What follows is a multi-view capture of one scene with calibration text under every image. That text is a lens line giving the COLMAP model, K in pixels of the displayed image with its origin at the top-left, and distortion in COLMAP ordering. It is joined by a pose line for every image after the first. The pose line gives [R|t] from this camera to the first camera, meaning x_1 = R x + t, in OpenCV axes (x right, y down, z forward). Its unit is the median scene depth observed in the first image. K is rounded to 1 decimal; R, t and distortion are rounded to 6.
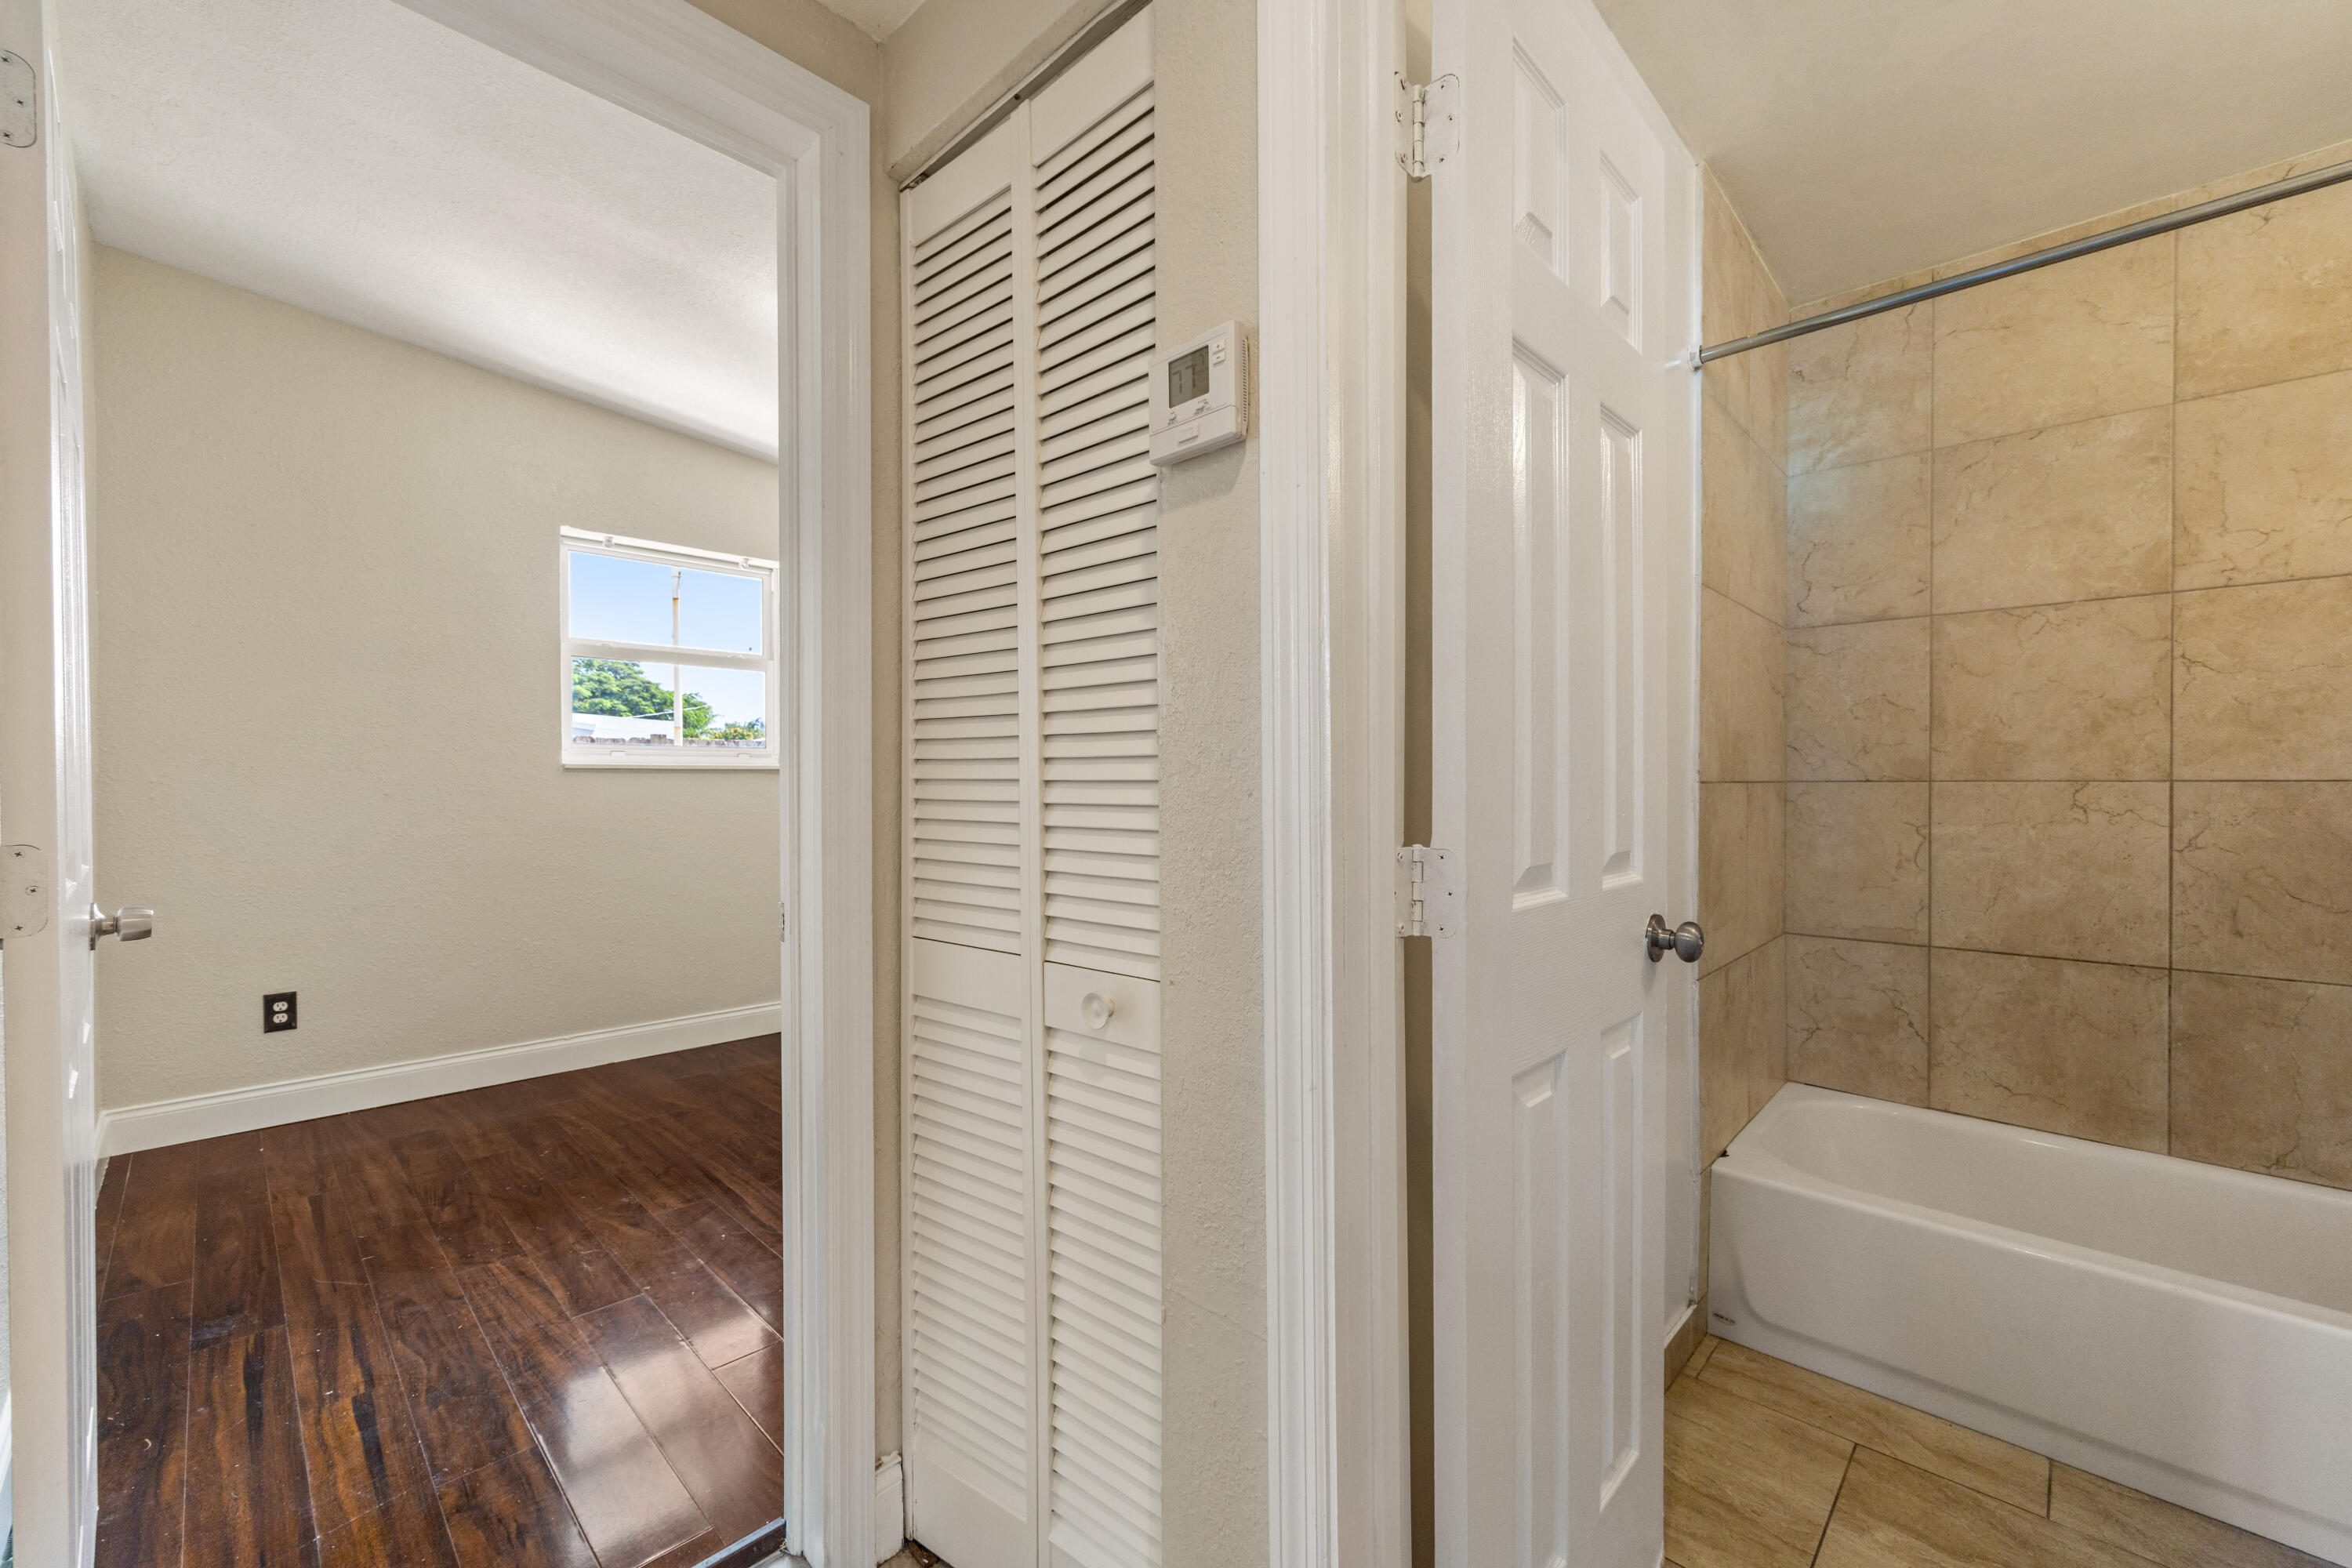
lens RADIAL K [[952.4, 0, 1176.5], [0, 952.4, 791.0], [0, 0, 1]] dist [0.001097, 0.000072]
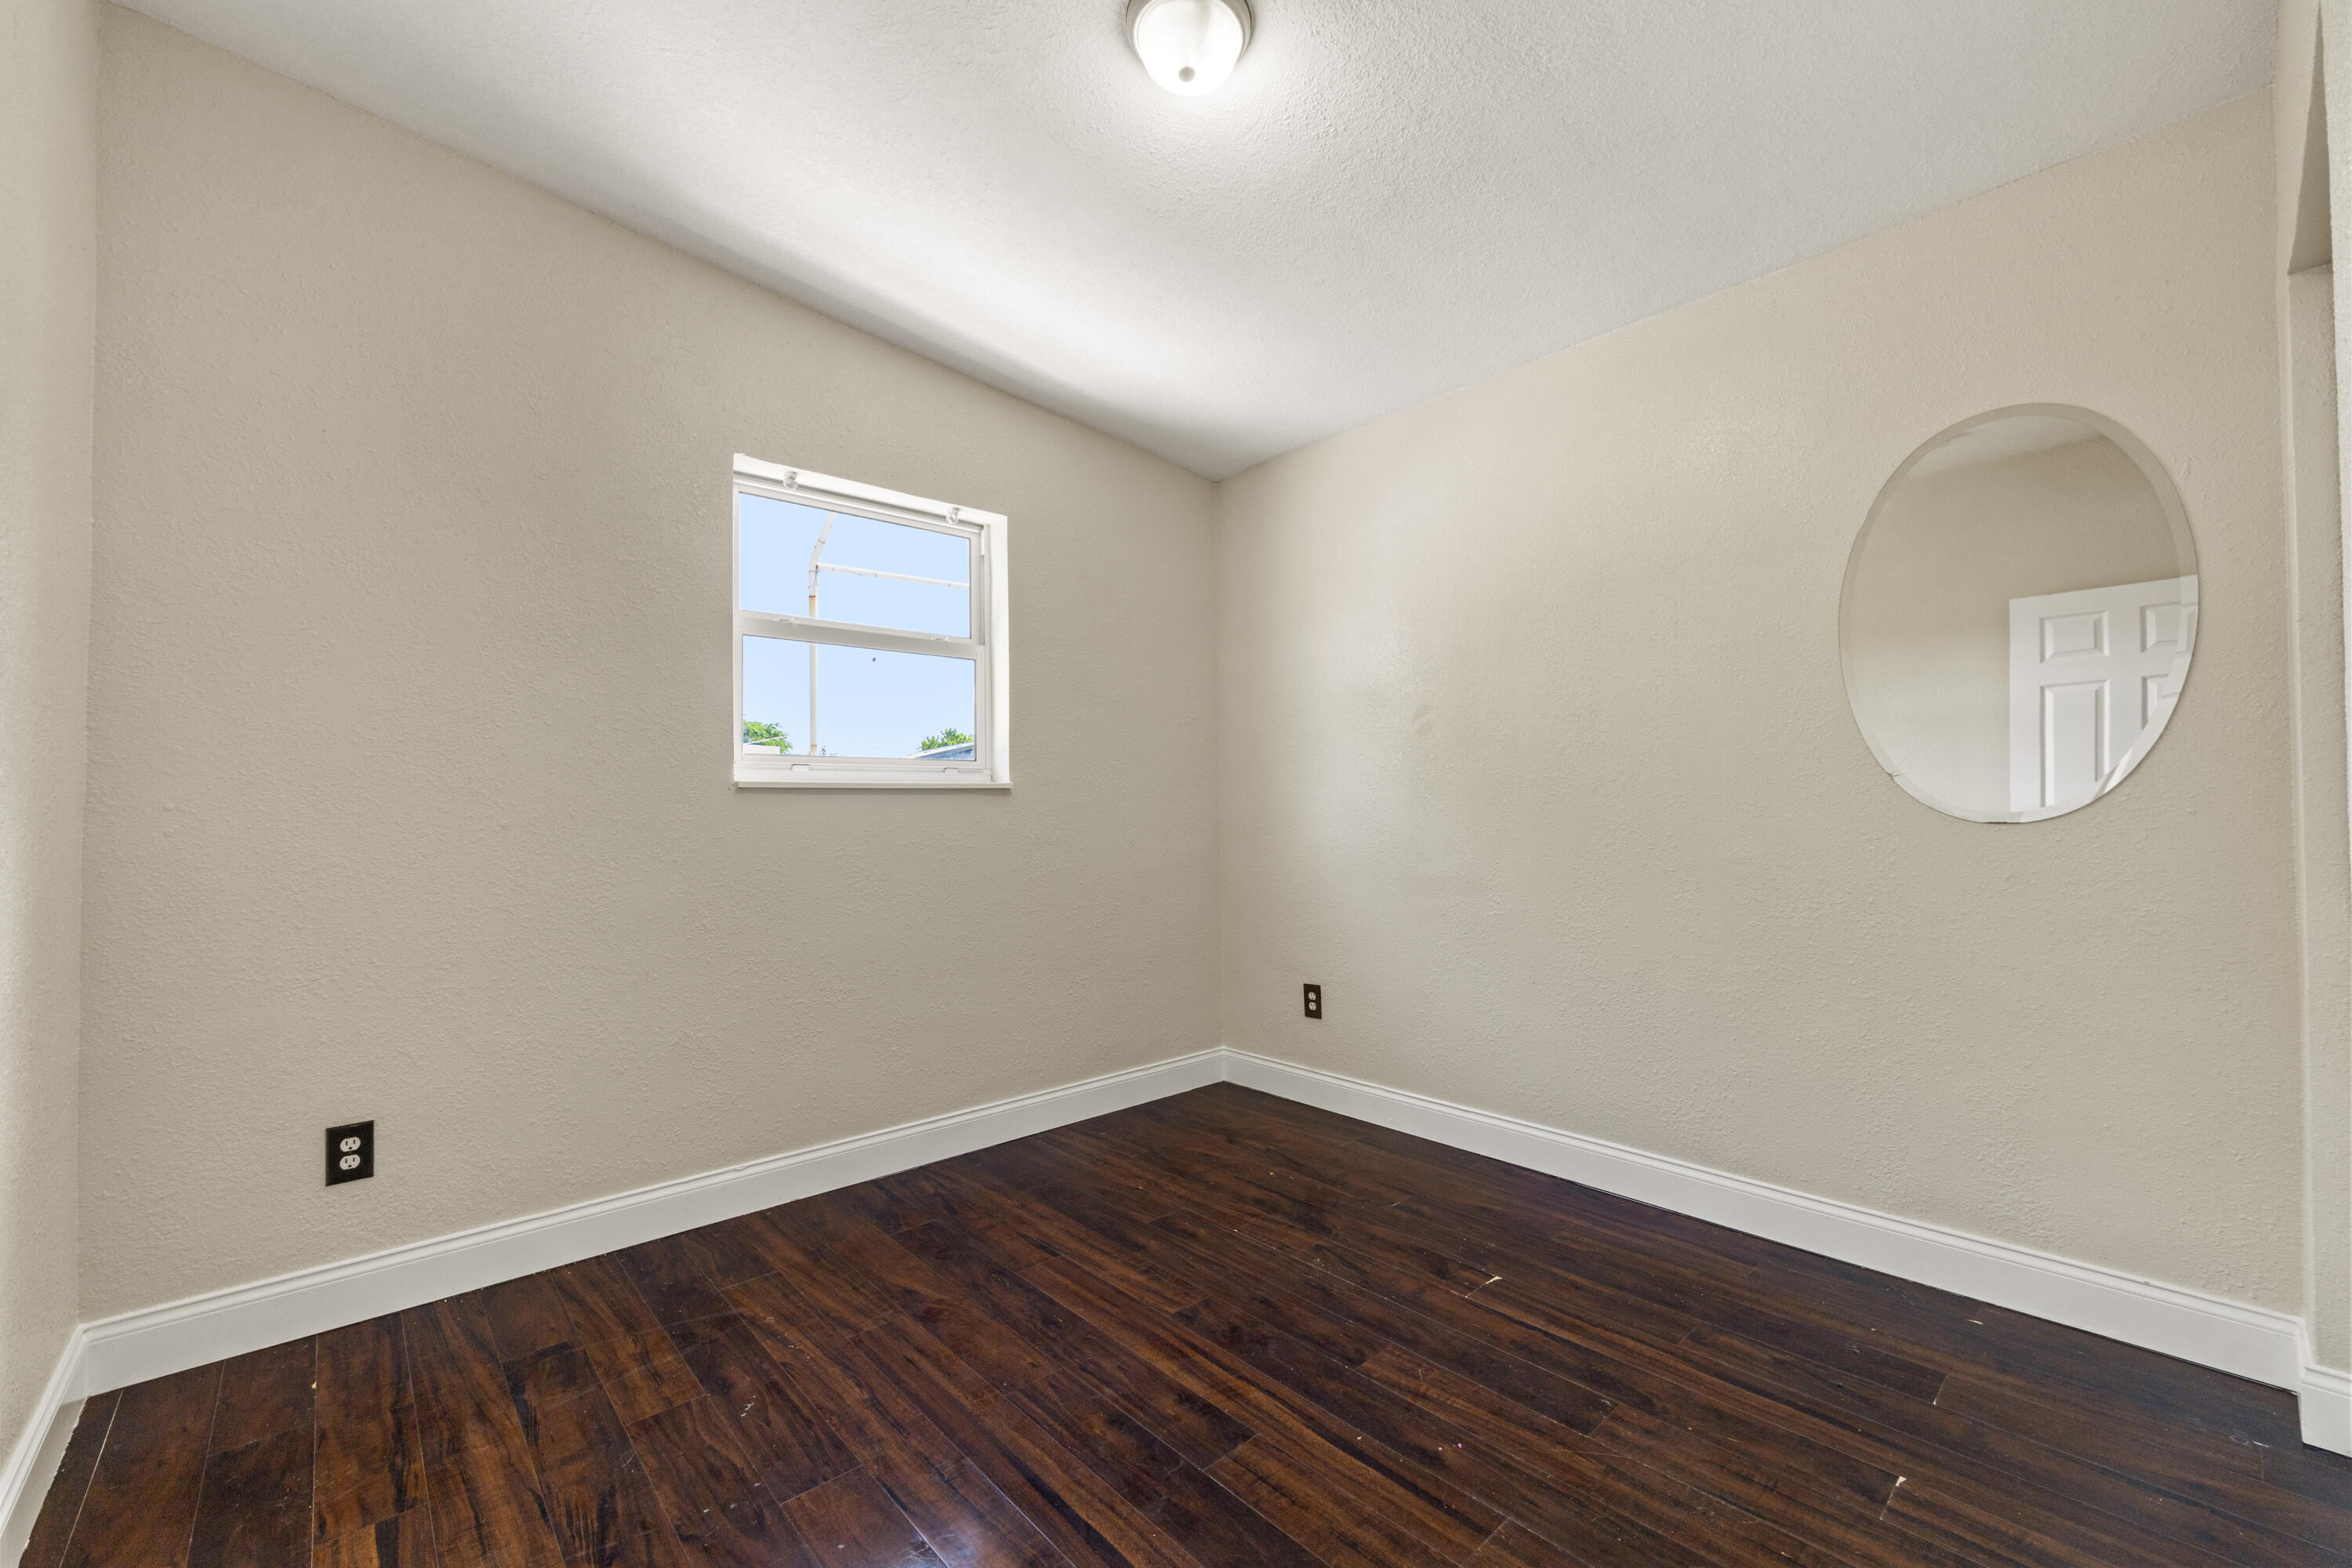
lens RADIAL K [[952.4, 0, 1177.5], [0, 952.4, 788.3], [0, 0, 1]] dist [0.001097, 0.000072]
pose [[0.998060, -0.009033, -0.061601, -0.347952], [0.007133, 0.999494, -0.031005, 0.001611], [0.061850, 0.030505, 0.997619, 0.396139]]
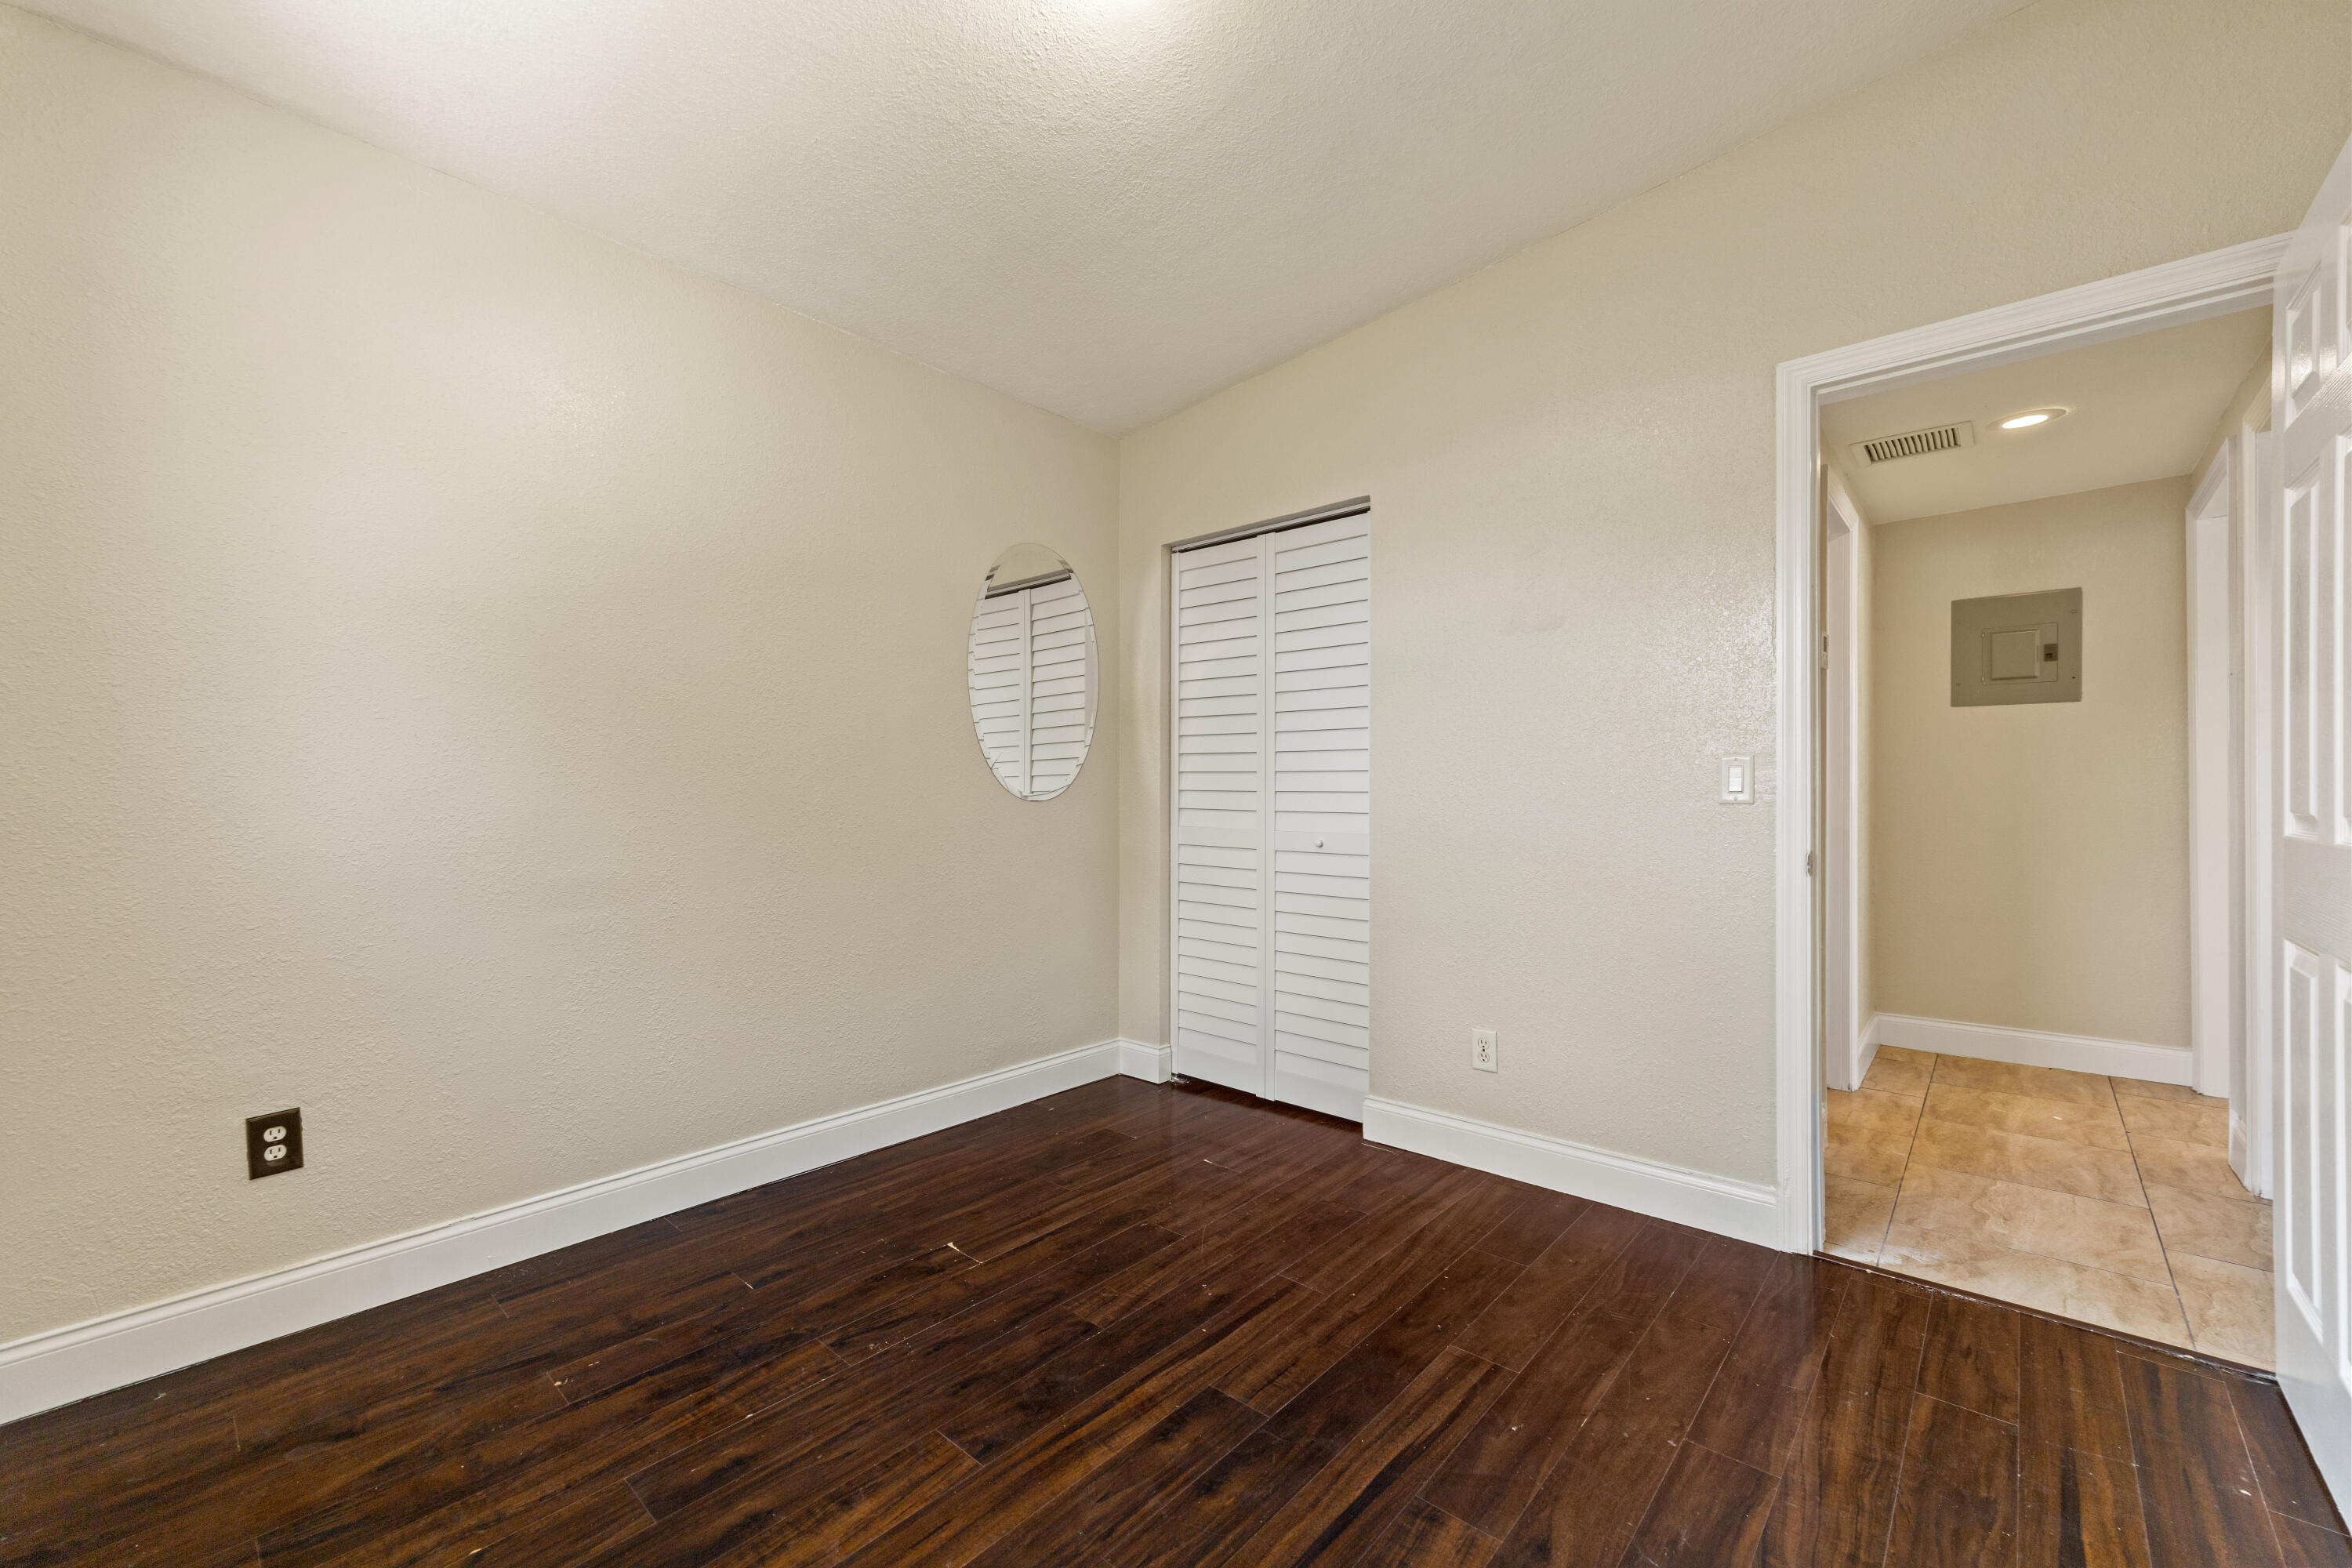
lens RADIAL K [[952.4, 0, 1170.3], [0, 952.4, 787.0], [0, 0, 1]] dist [0.001097, 0.000072]
pose [[-0.050233, 0.010282, 0.998685, -0.947840], [0.013561, 0.999862, -0.009612, 0.004821], [-0.998645, 0.013060, -0.050366, 1.046940]]
